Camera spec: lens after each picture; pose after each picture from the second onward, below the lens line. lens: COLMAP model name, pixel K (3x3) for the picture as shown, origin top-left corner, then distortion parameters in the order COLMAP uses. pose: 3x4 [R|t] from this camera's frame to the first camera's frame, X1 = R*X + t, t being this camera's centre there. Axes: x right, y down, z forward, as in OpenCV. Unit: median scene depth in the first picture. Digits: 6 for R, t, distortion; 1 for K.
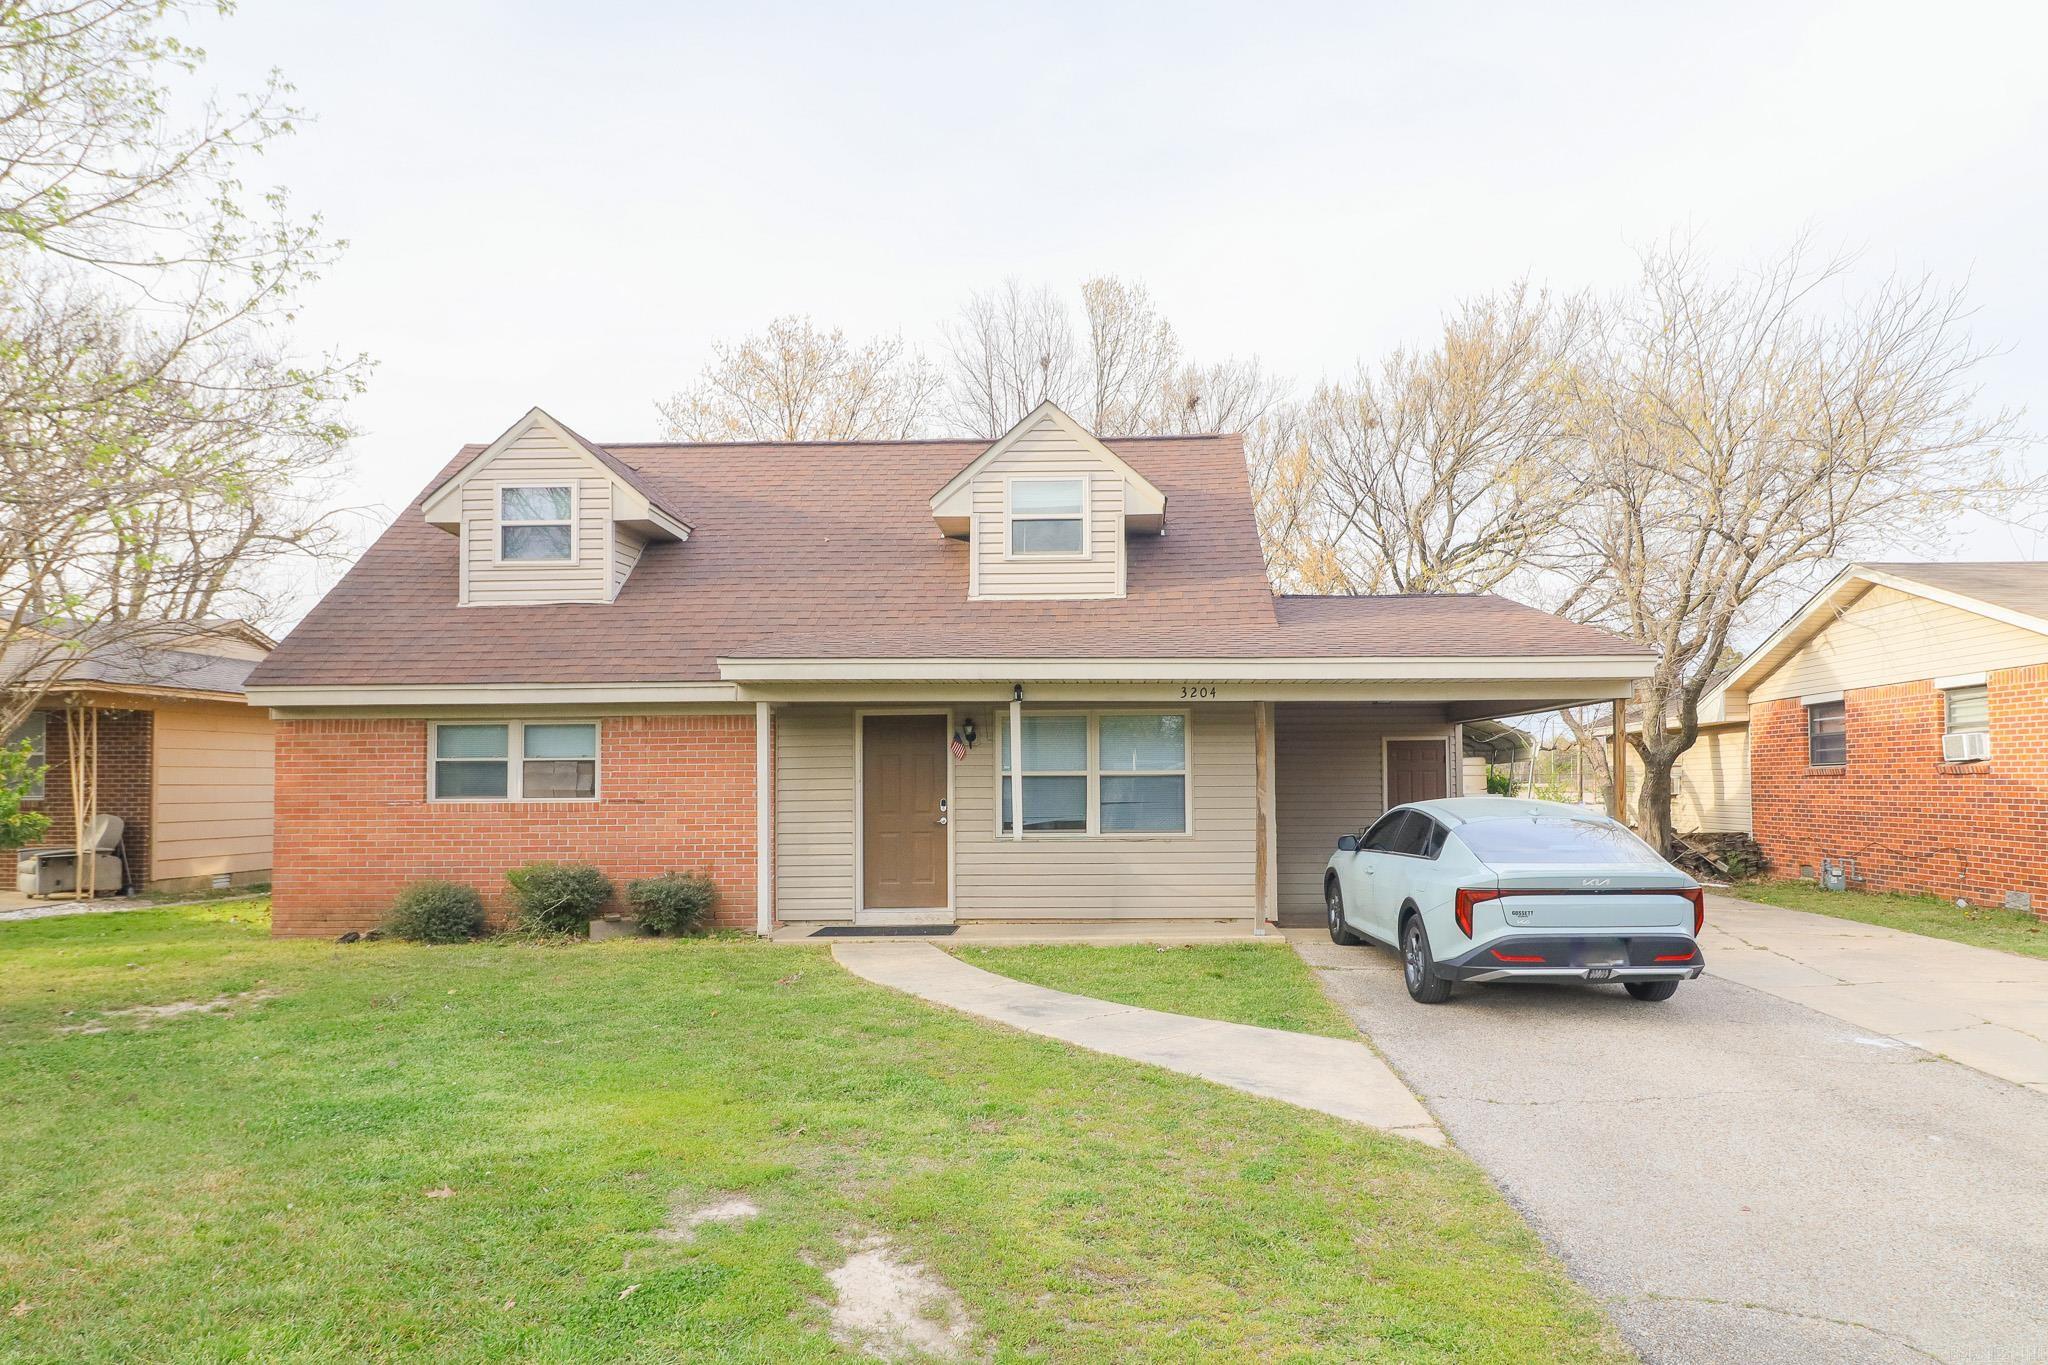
lens RADIAL K [[1229.4, 0, 1027.0], [0, 1229.4, 672.8], [0, 0, 1]] dist [0.004260, -0.003582]
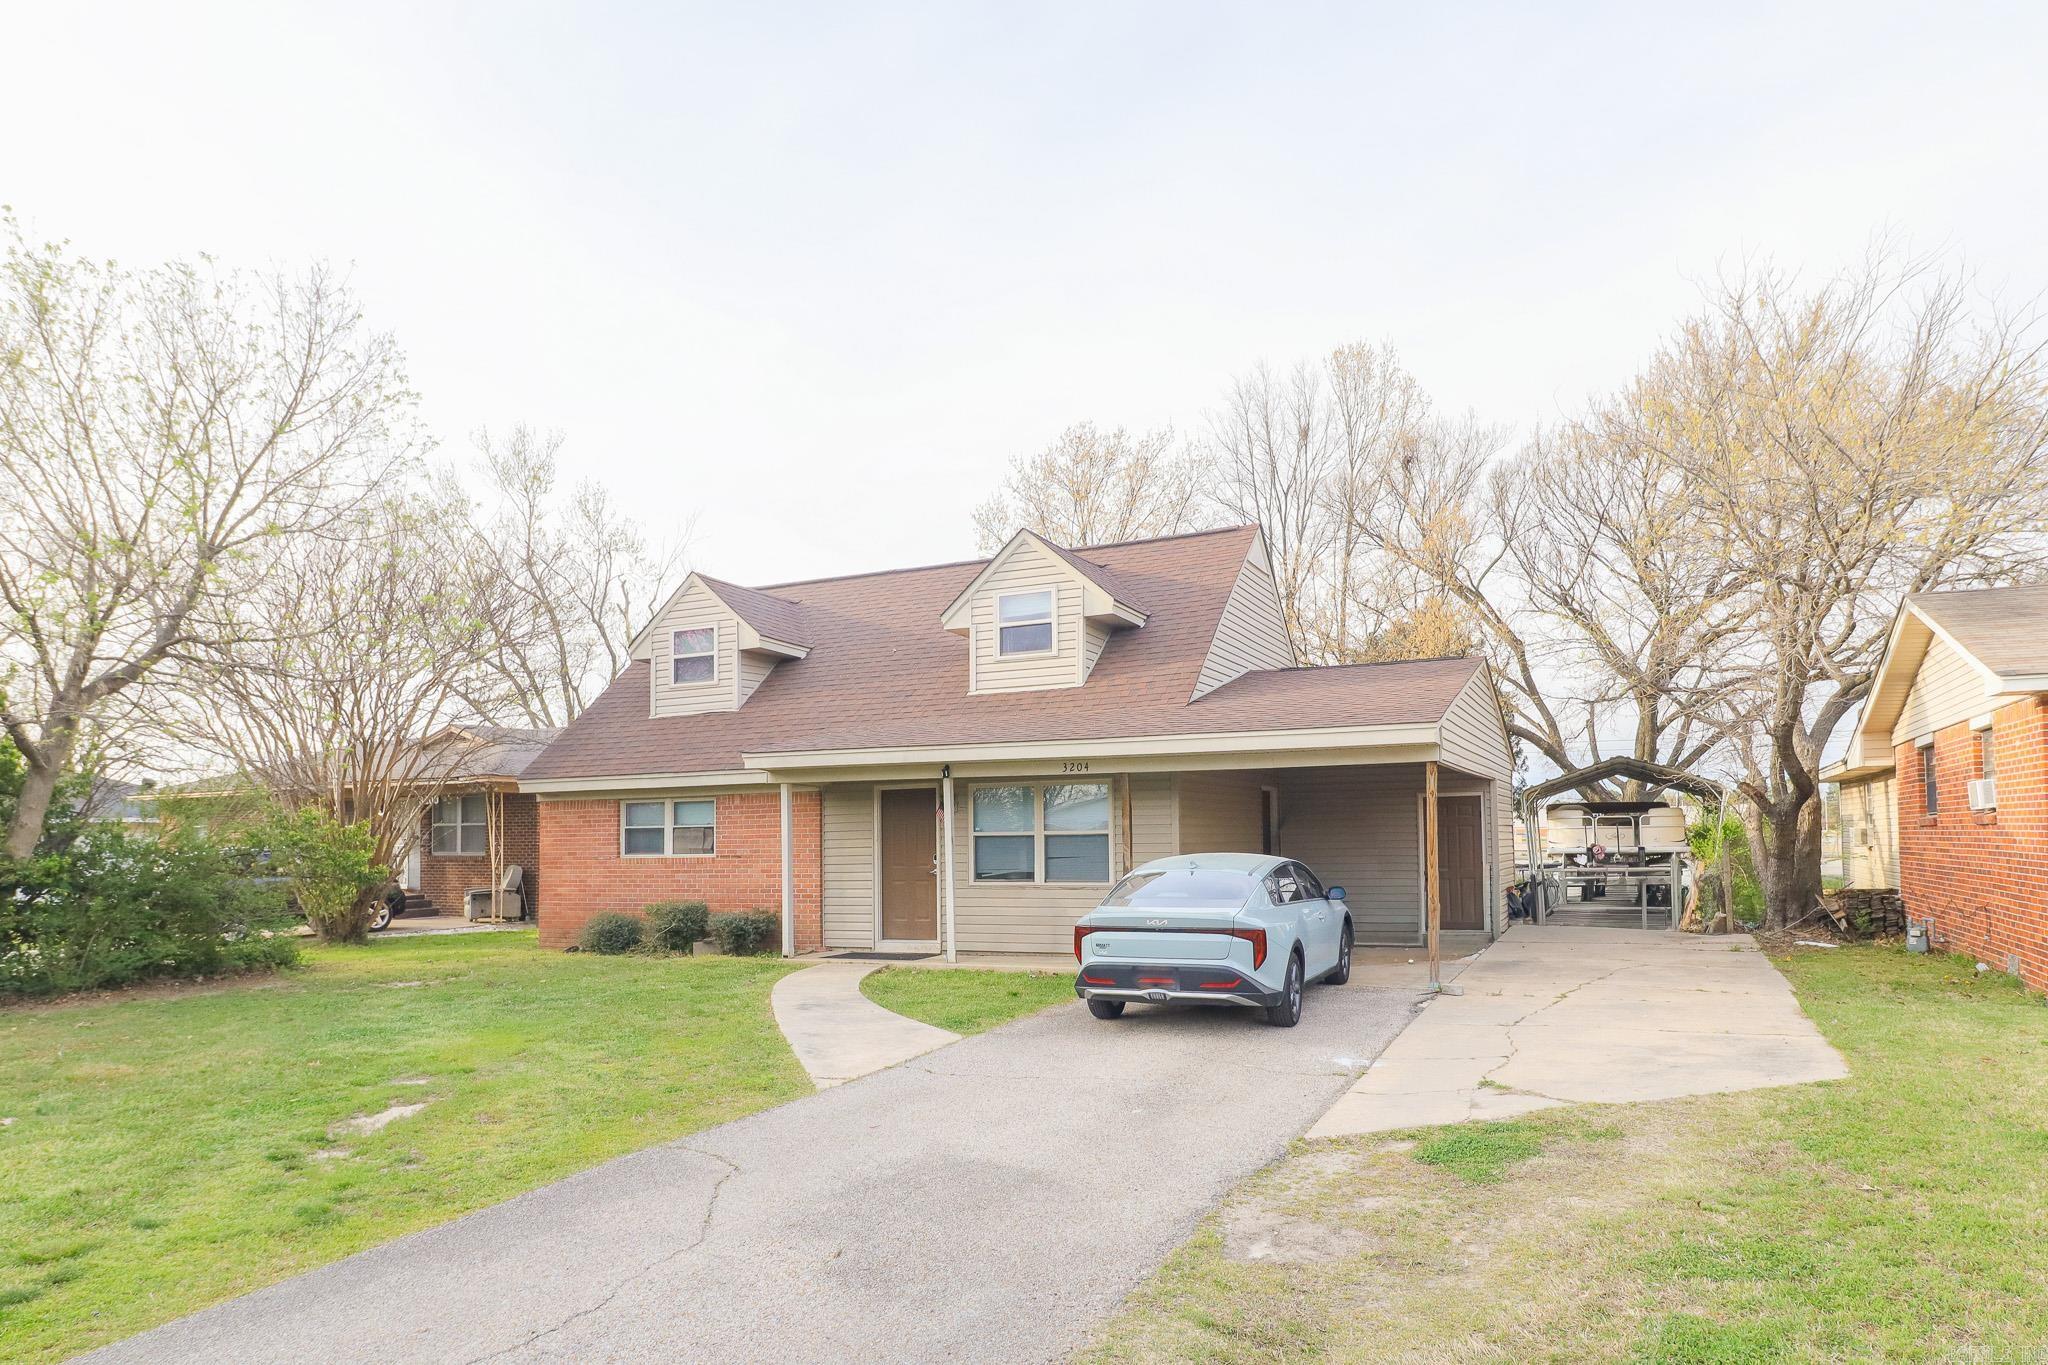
lens RADIAL K [[1229.4, 0, 1028.3], [0, 1229.4, 702.4], [0, 0, 1]] dist [0.004260, -0.003582]
pose [[0.913943, -0.051230, -0.402595, 0.526609], [0.044114, 0.998663, -0.026935, -0.015484], [0.403437, 0.006857, 0.914982, -0.122062]]
